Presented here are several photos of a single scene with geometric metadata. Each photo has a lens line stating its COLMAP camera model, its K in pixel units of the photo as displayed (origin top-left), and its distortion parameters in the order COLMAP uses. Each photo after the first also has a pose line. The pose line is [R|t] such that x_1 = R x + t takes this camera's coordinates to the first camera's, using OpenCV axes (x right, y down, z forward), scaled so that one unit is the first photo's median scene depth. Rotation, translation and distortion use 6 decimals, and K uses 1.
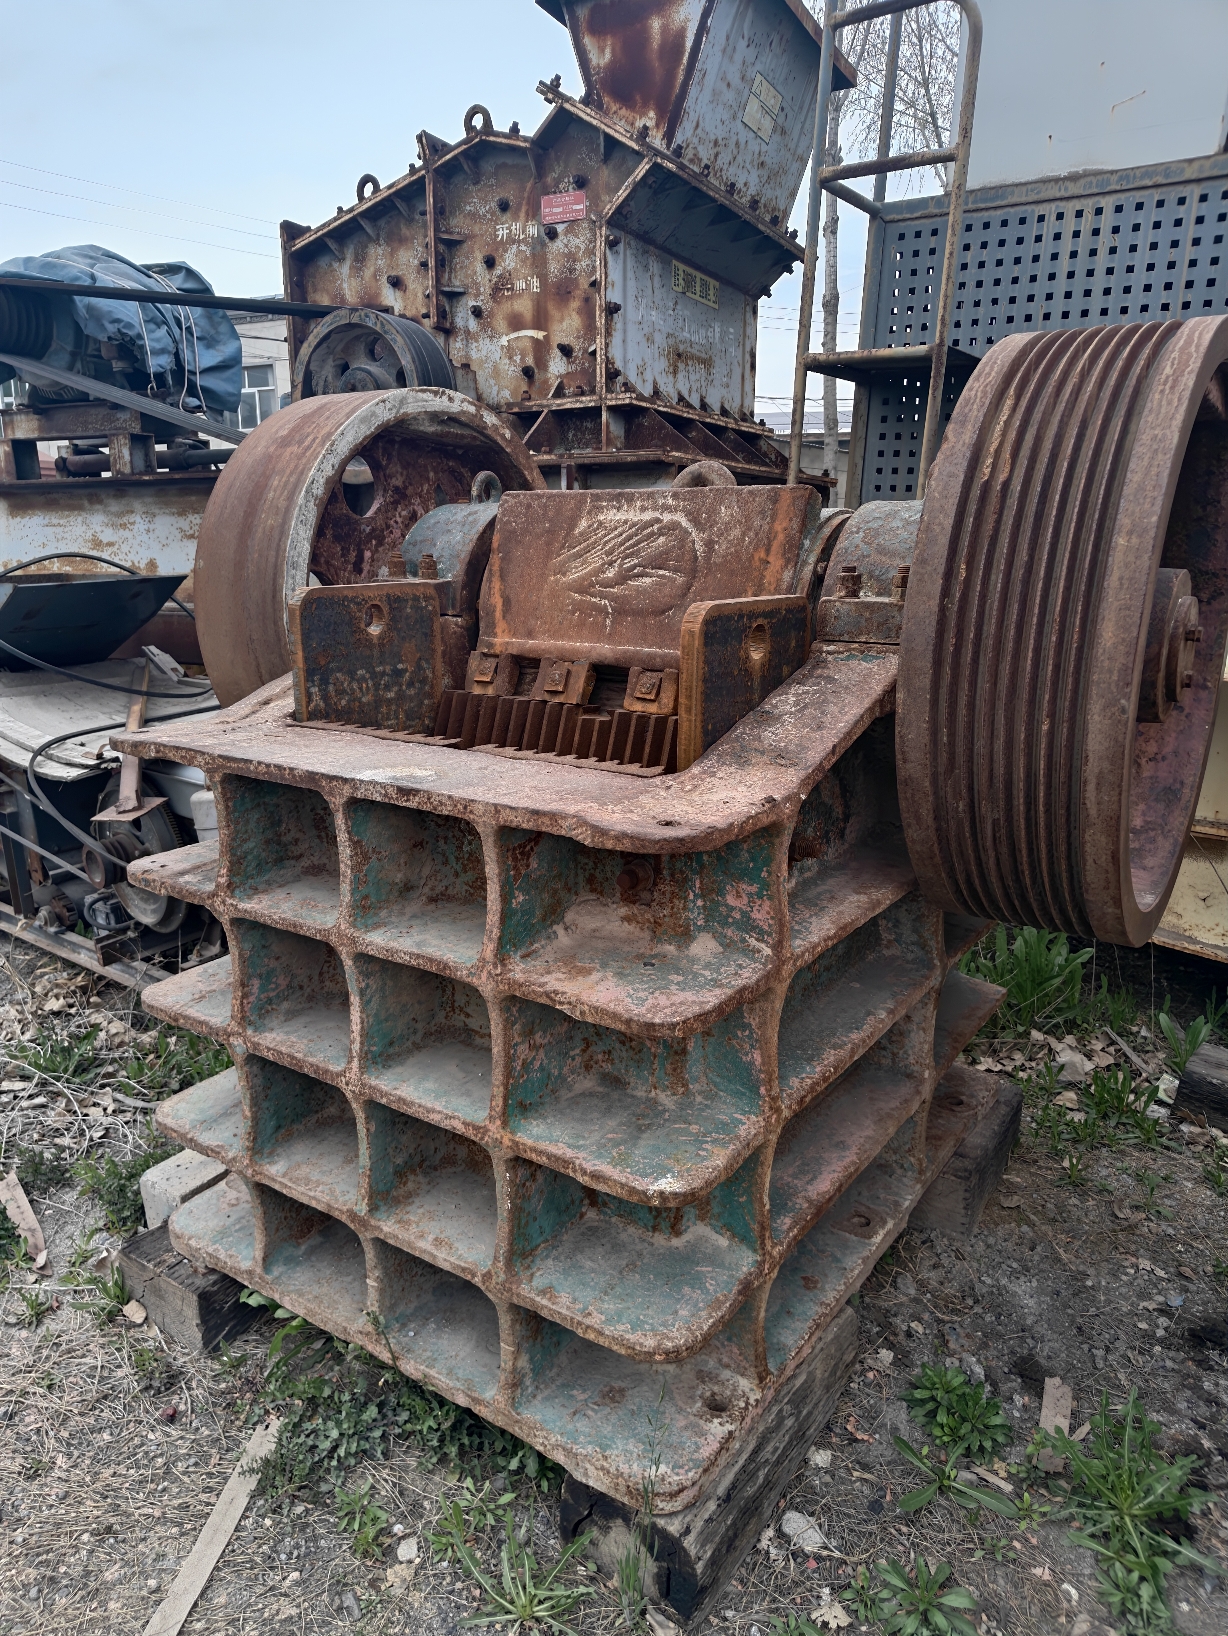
lens RADIAL K [[1139.4, 0, 624.8], [0, 1139.4, 821.8], [0, 0, 1]] dist [0.010911, -0.028629]
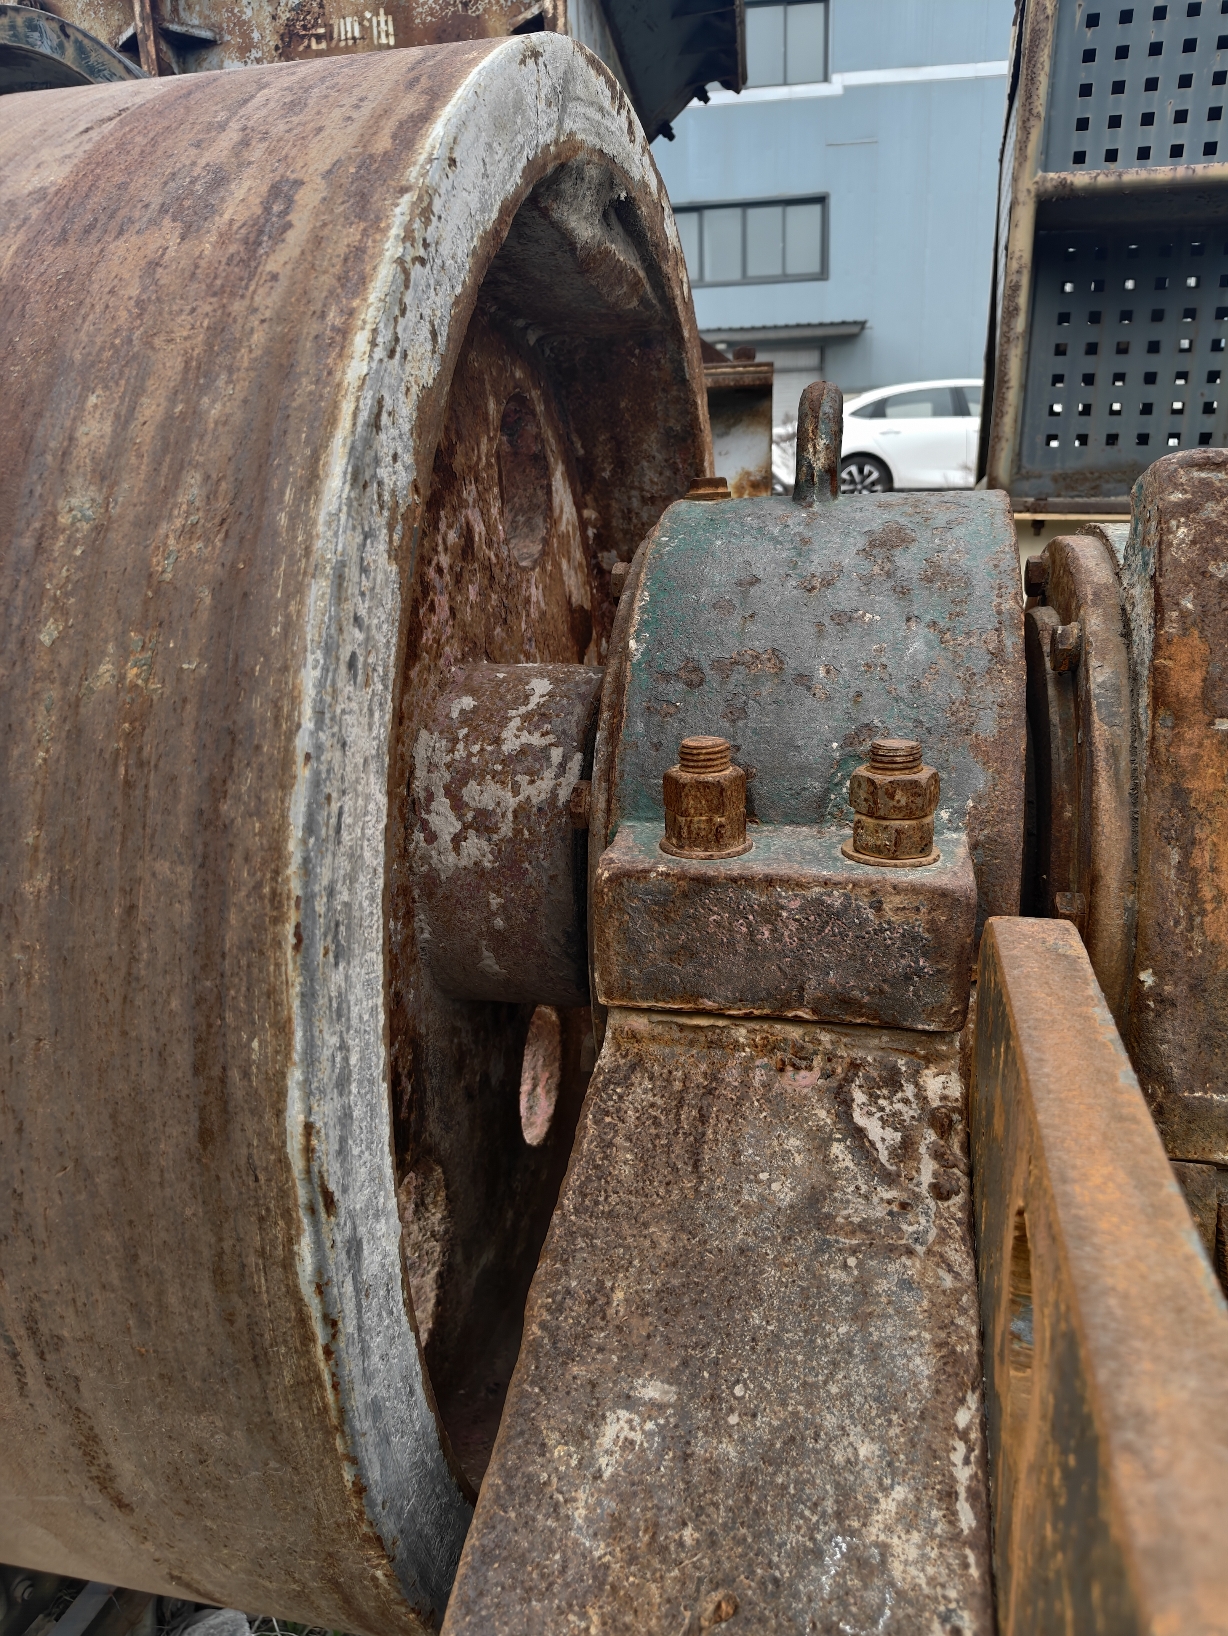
lens RADIAL K [[1139.4, 0, 640.1], [0, 1139.4, 782.7], [0, 0, 1]] dist [0.010911, -0.028629]
pose [[0.924820, -0.123393, 0.359837, -0.349339], [0.123215, 0.992101, 0.023529, -0.280060], [-0.359898, 0.022577, 0.932719, 0.953596]]
